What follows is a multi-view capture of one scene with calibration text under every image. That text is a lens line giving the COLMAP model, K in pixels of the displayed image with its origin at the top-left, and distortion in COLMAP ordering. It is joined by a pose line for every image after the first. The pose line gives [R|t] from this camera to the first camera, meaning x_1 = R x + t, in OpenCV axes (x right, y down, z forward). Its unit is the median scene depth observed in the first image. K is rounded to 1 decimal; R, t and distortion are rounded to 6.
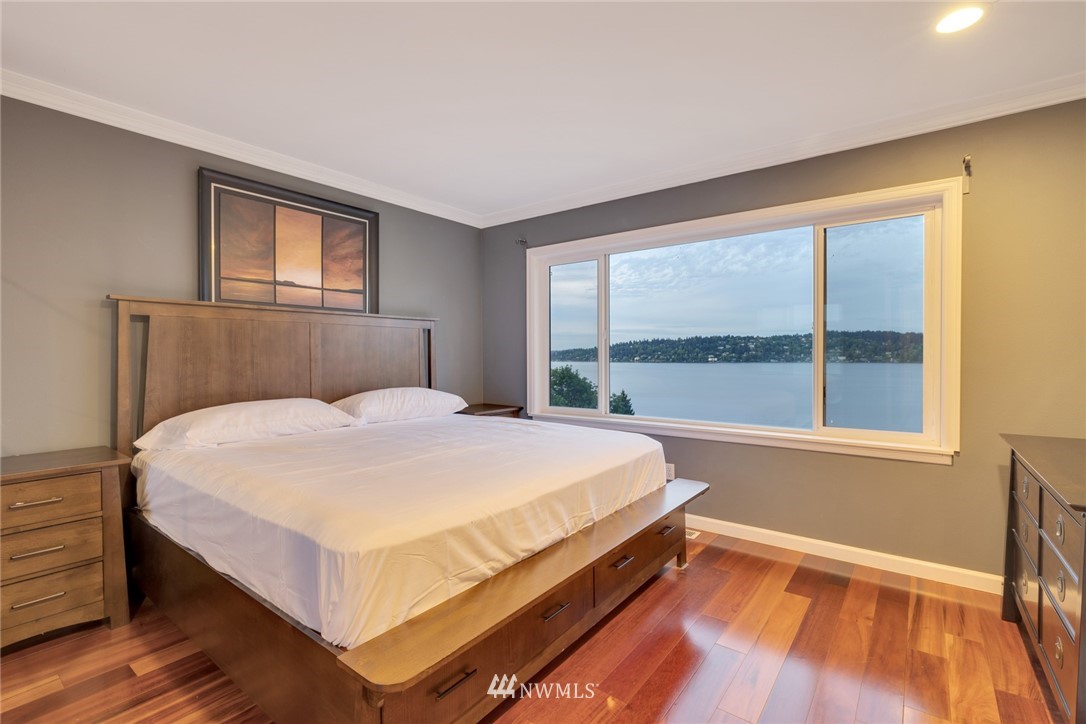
lens RADIAL K [[496.0, 0, 543.0], [0, 496.0, 362.0], [0, 0, 1]] dist [-0.000665, -0.000090]
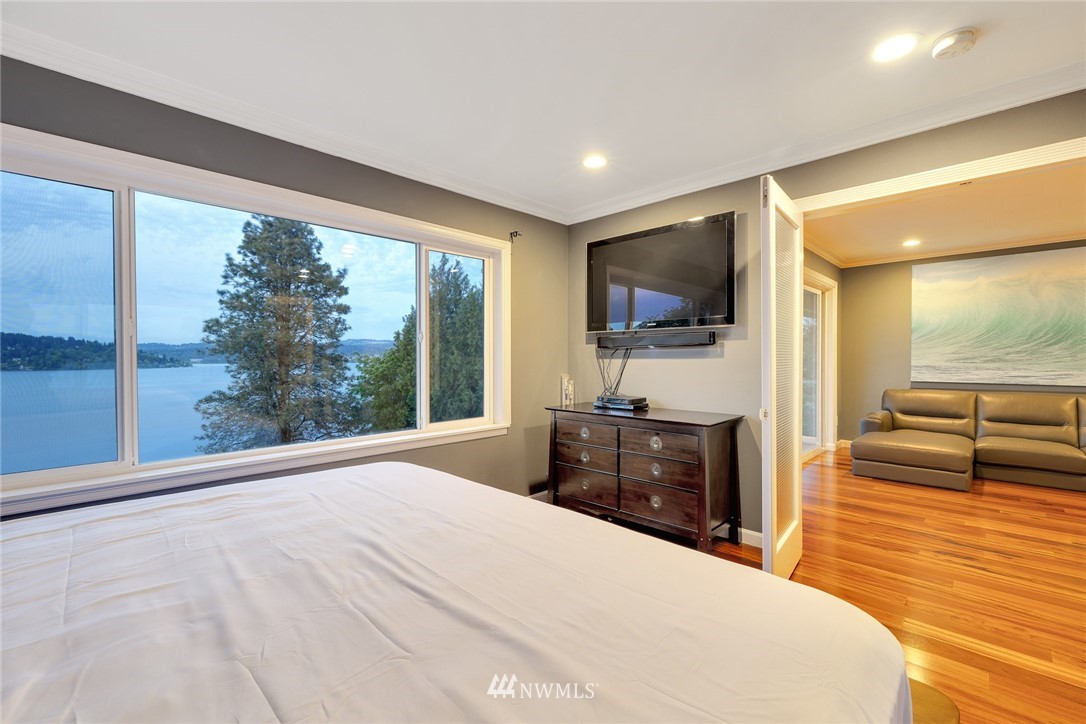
lens RADIAL K [[496.0, 0, 543.0], [0, 496.0, 362.0], [0, 0, 1]] dist [-0.000665, -0.000090]
pose [[0.165469, 0.001068, 0.986214, -0.577956], [0.010365, 0.999942, -0.002822, -0.003879], [-0.986161, 0.010689, 0.165448, 0.597800]]
